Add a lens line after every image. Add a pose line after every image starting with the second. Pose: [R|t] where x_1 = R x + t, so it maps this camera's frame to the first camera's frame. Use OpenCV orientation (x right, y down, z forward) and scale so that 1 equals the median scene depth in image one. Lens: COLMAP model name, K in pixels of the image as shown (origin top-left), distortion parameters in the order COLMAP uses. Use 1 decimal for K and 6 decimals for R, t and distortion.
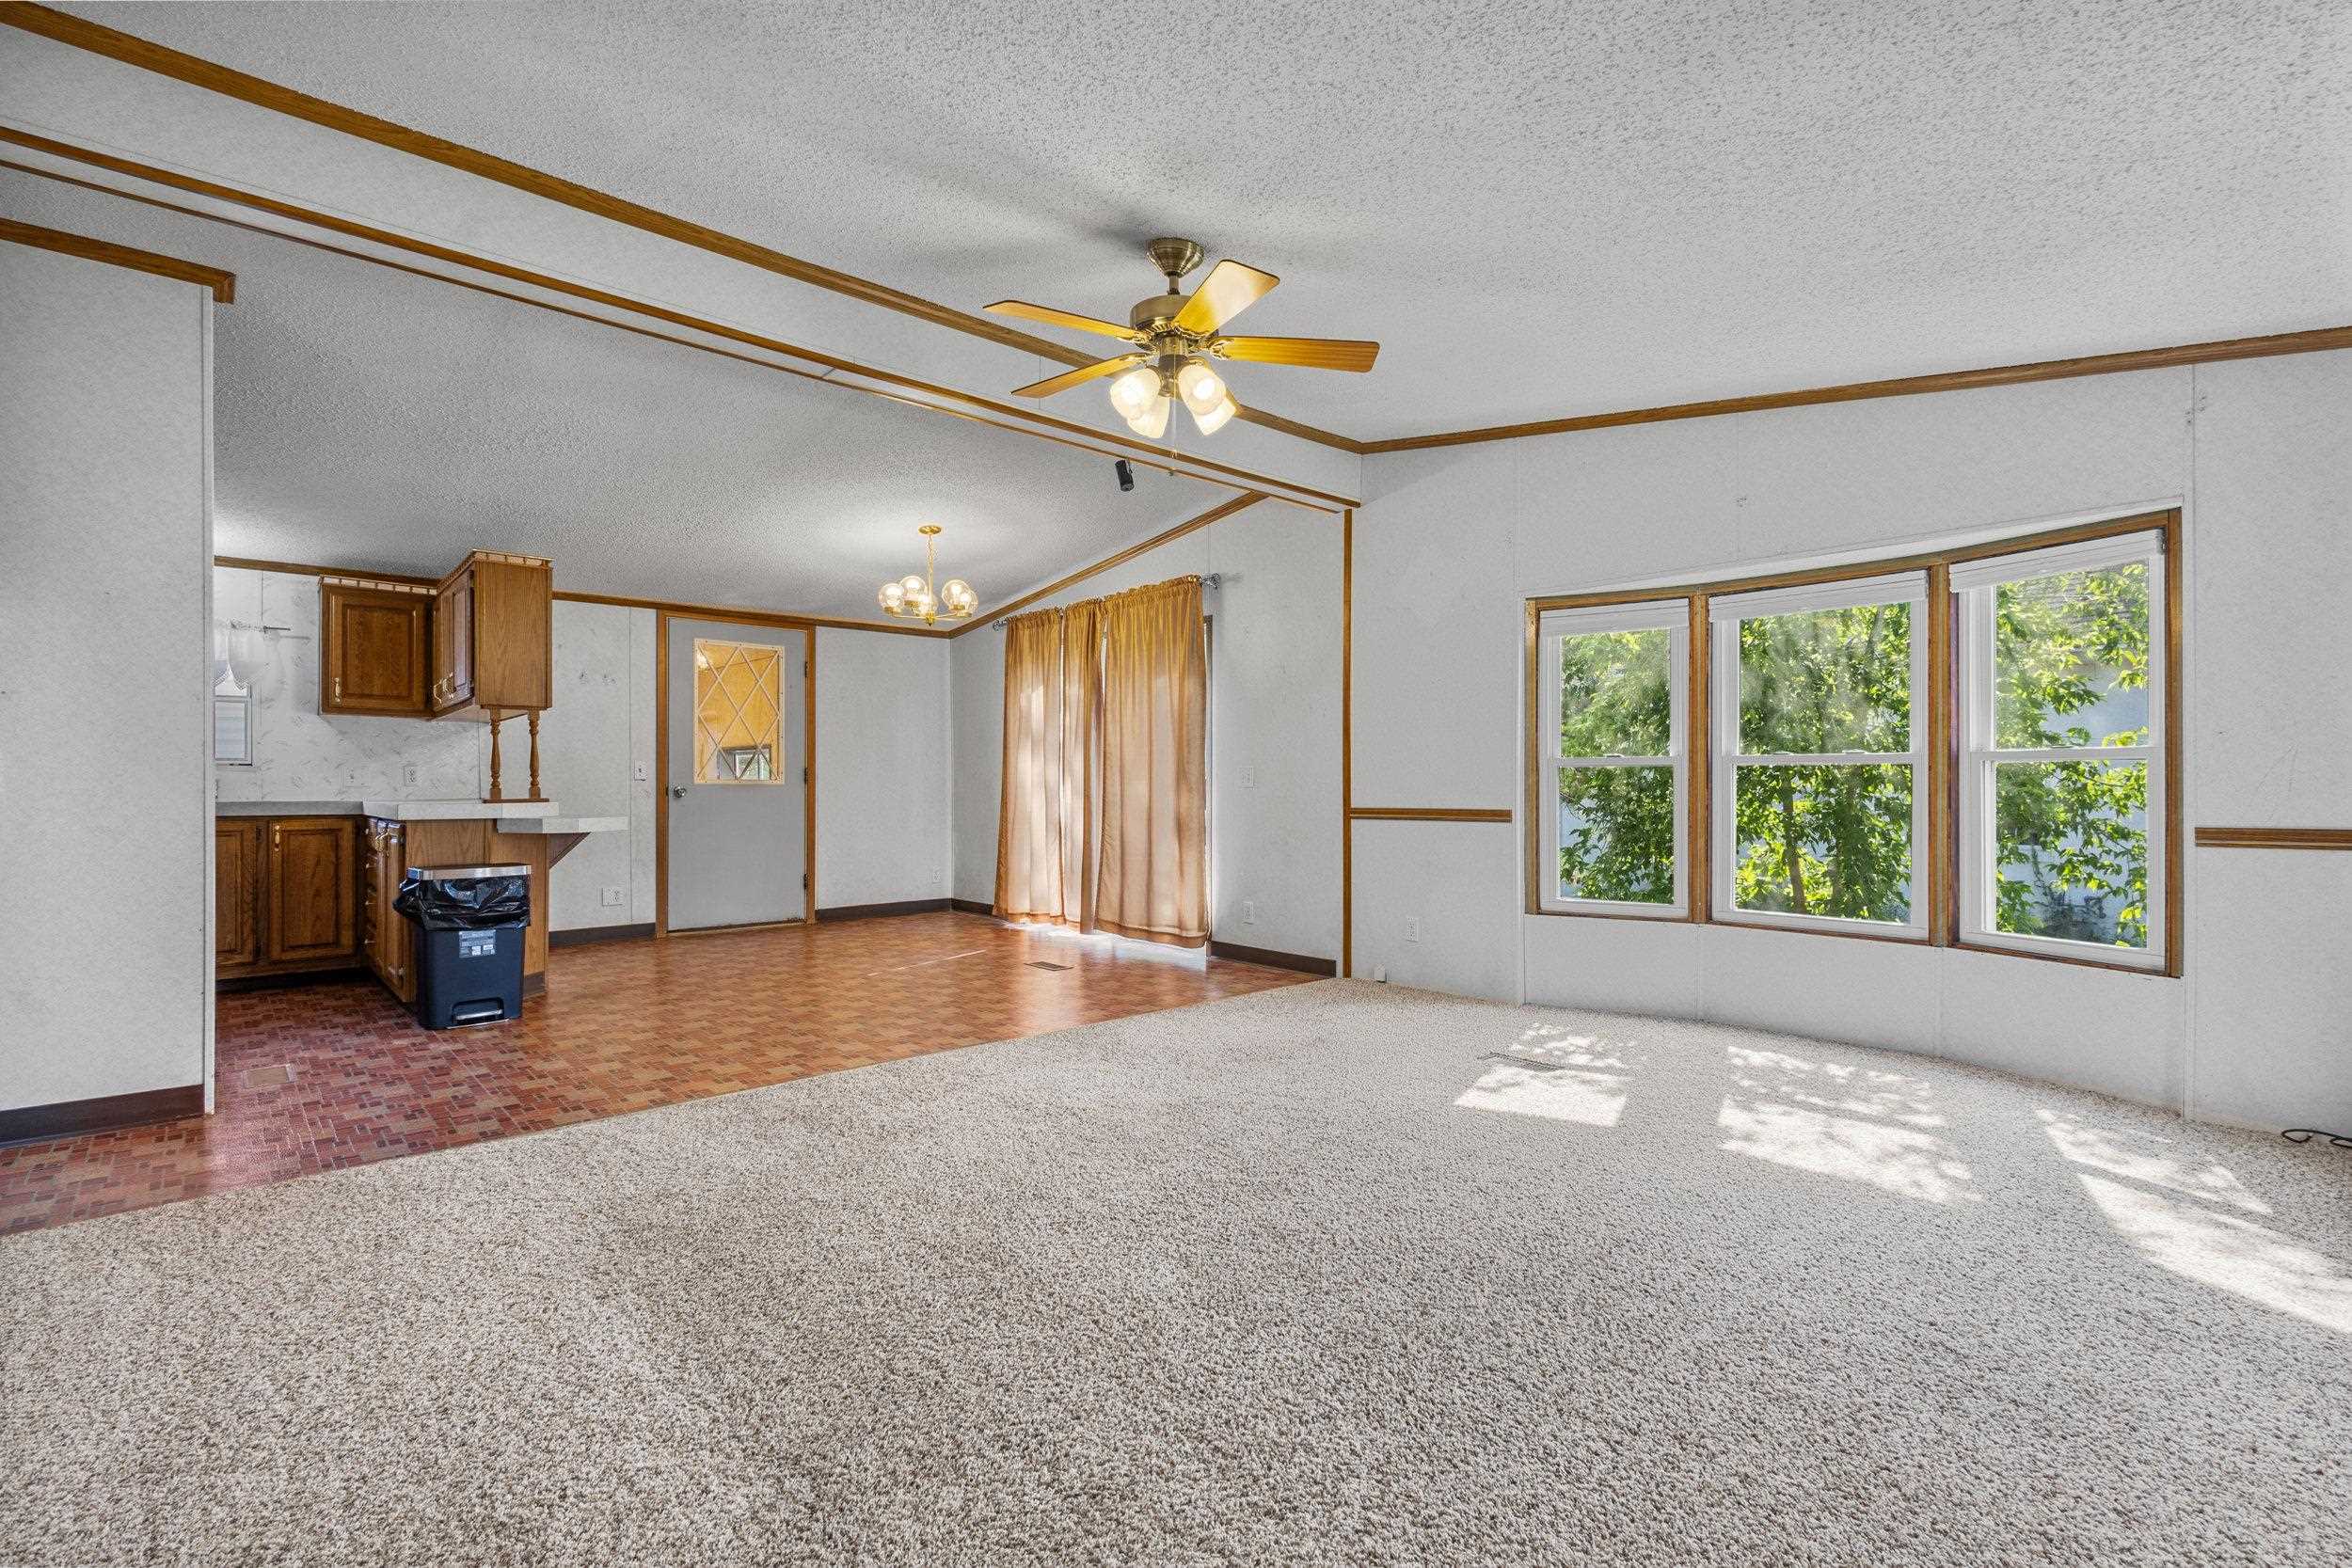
lens RADIAL K [[1066.9, 0, 1176.0], [0, 1066.9, 784.0], [0, 0, 1]] dist [-0.002727, 0.000420]
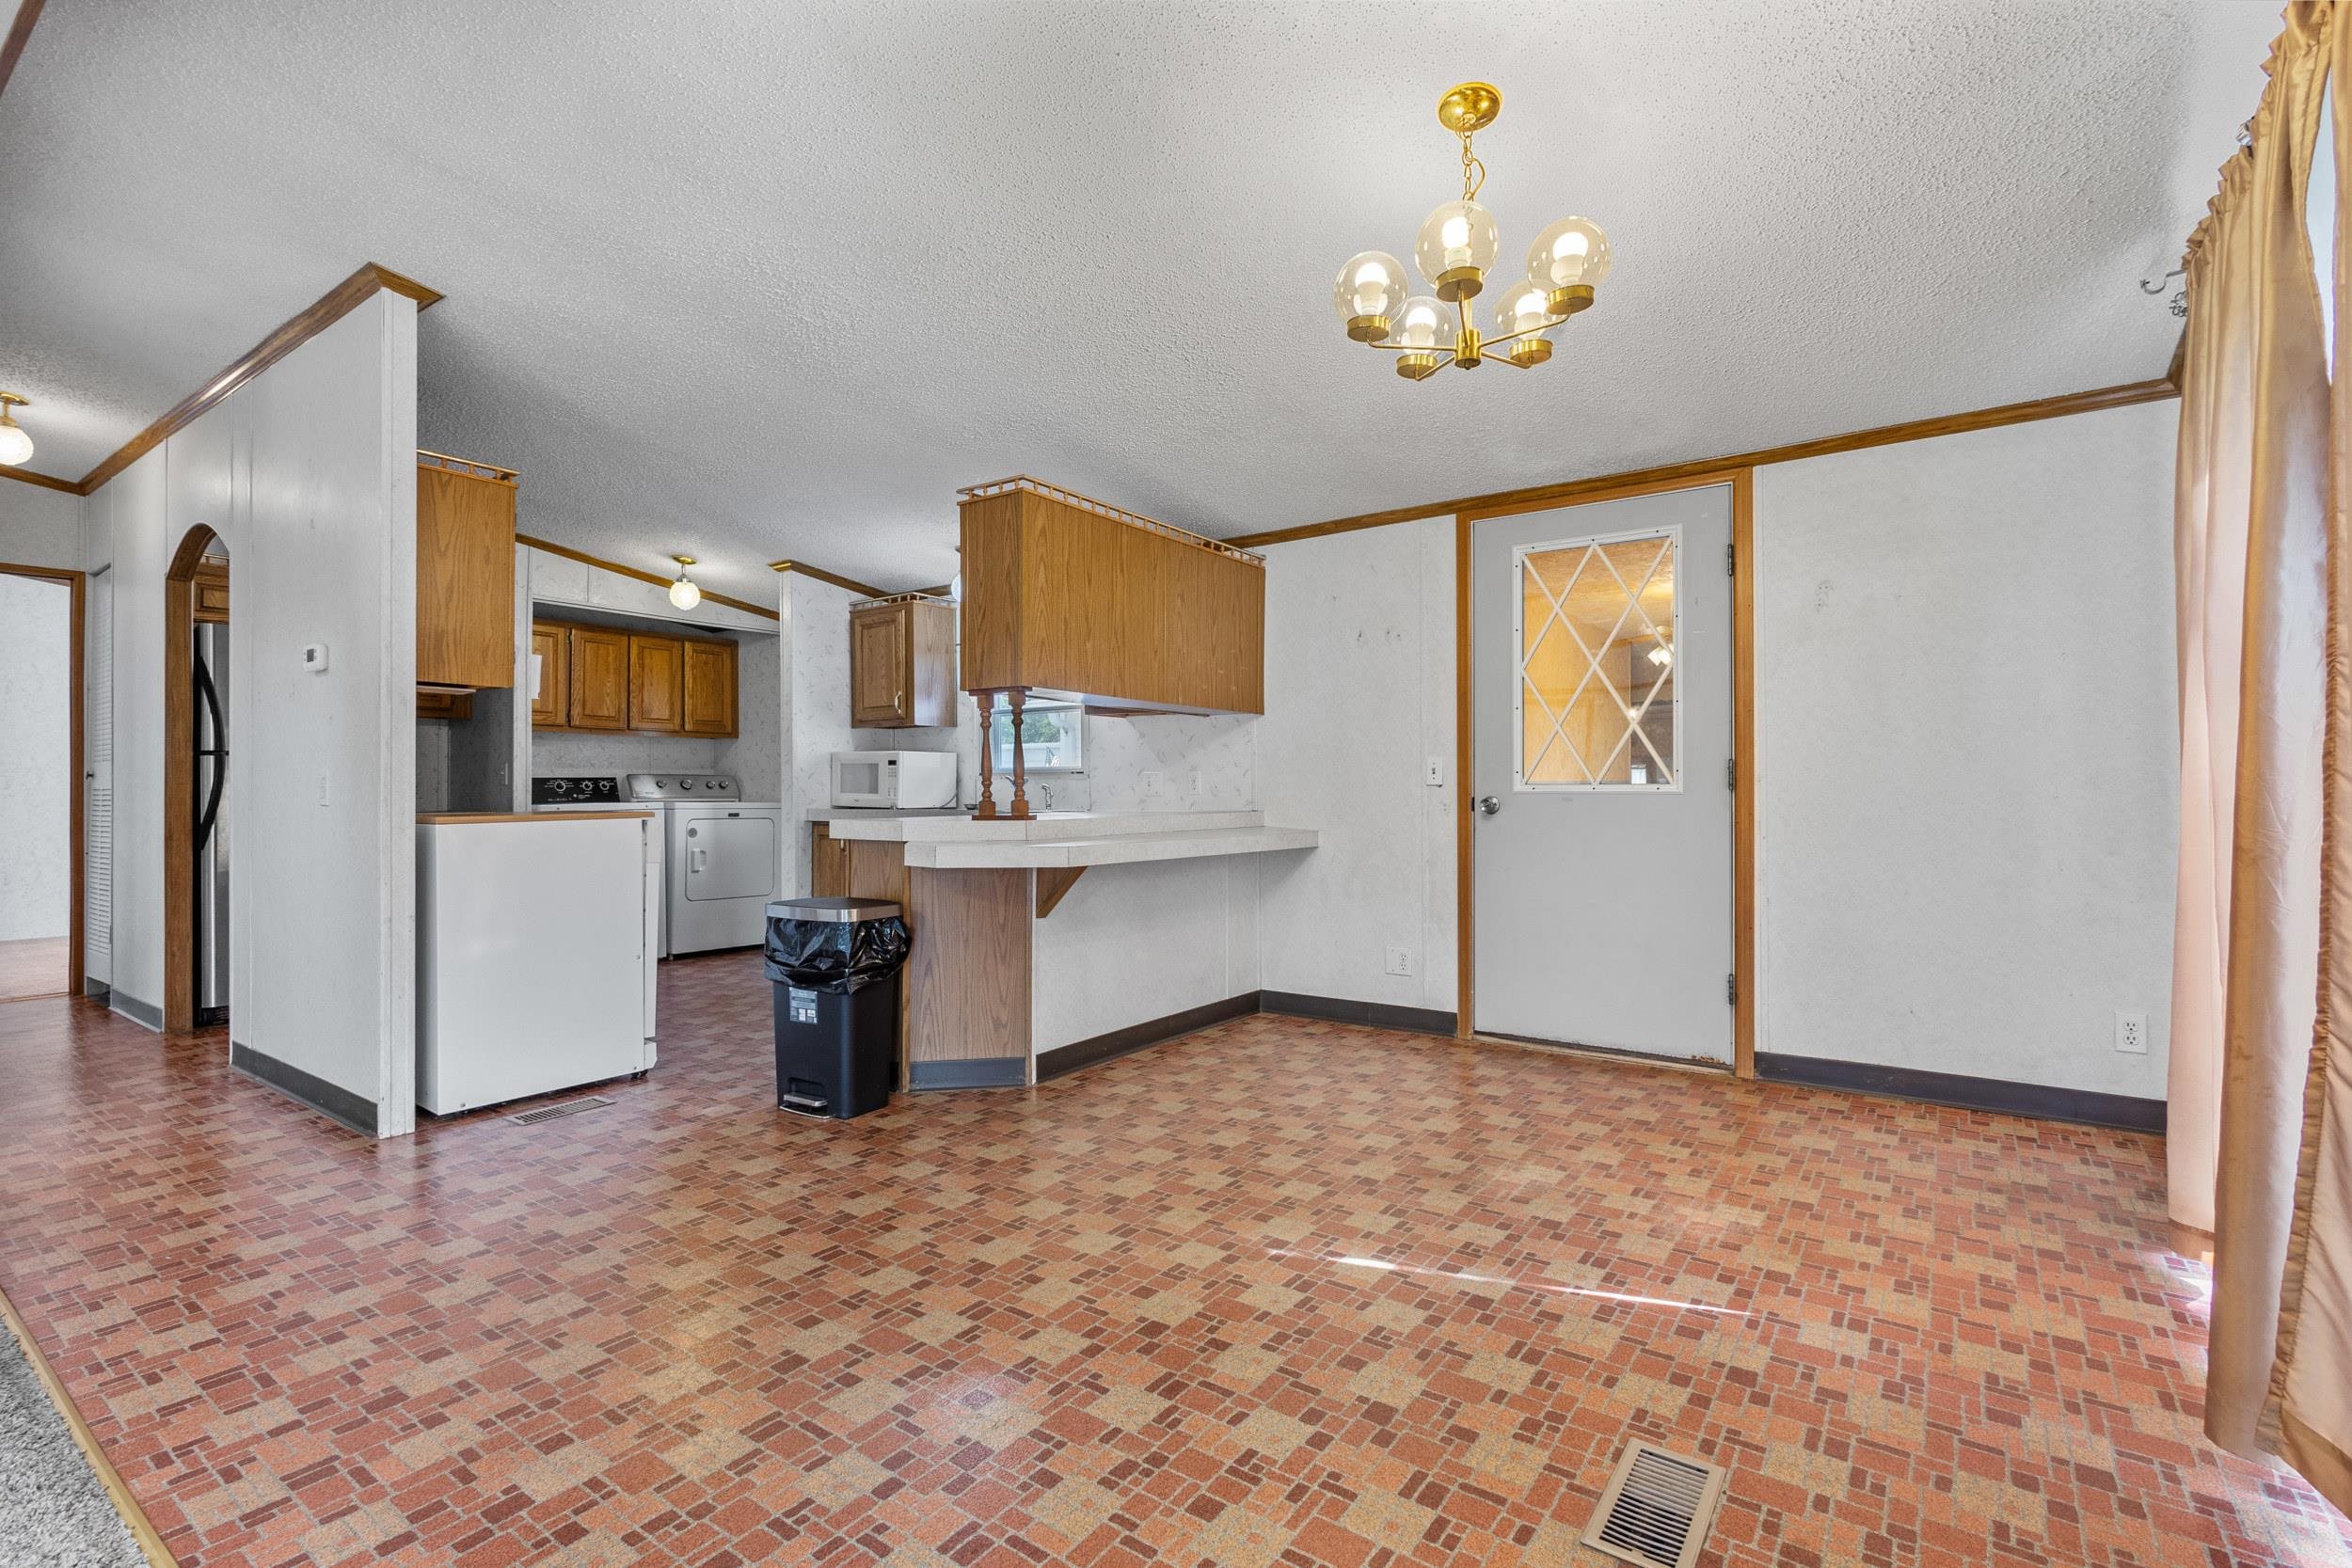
lens RADIAL K [[1066.9, 0, 1176.0], [0, 1066.9, 784.0], [0, 0, 1]] dist [-0.002727, 0.000420]
pose [[0.204193, -0.002815, -0.978927, 0.186221], [0.003309, 0.999992, -0.002185, -0.007729], [0.978925, -0.002793, 0.204201, 1.422825]]
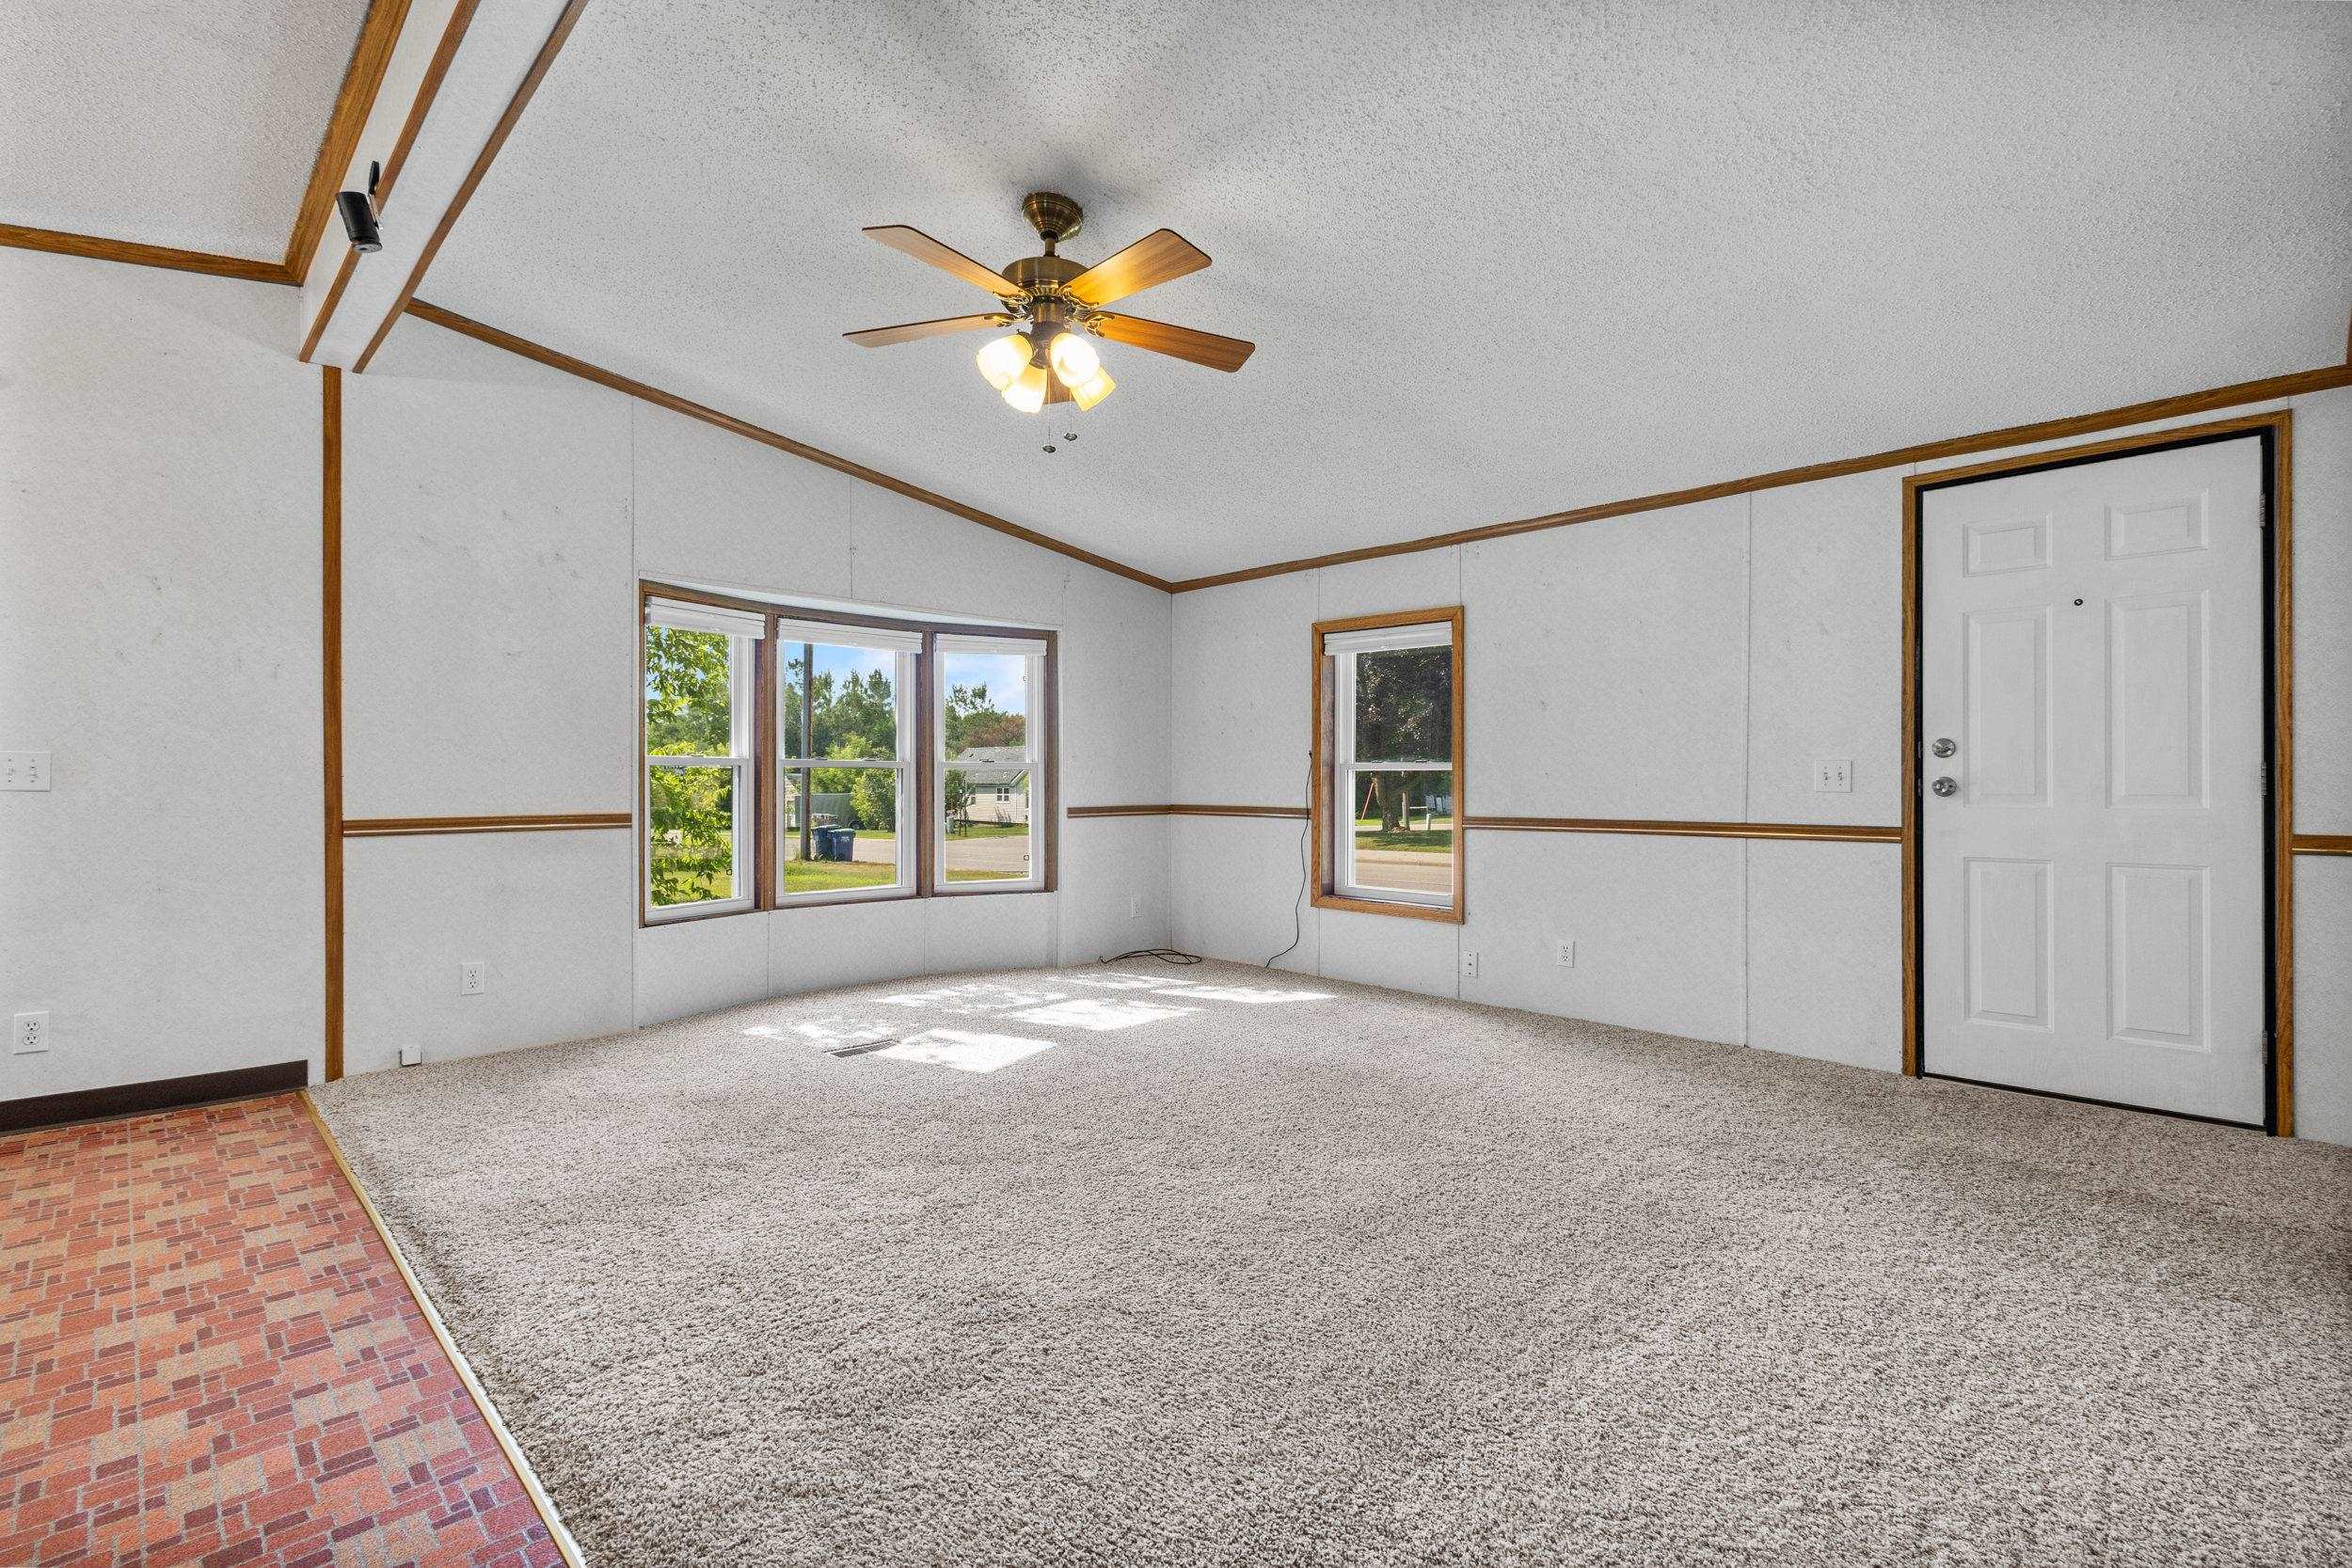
lens RADIAL K [[1079.4, 0, 1176.0], [0, 1079.4, 784.0], [0, 0, 1]] dist [0.003199, 0.000111]
pose [[-0.038879, 0.001679, 0.999243, -0.829348], [0.001135, 0.999998, -0.001637, 0.002631], [-0.999243, 0.001071, -0.038881, 0.809768]]
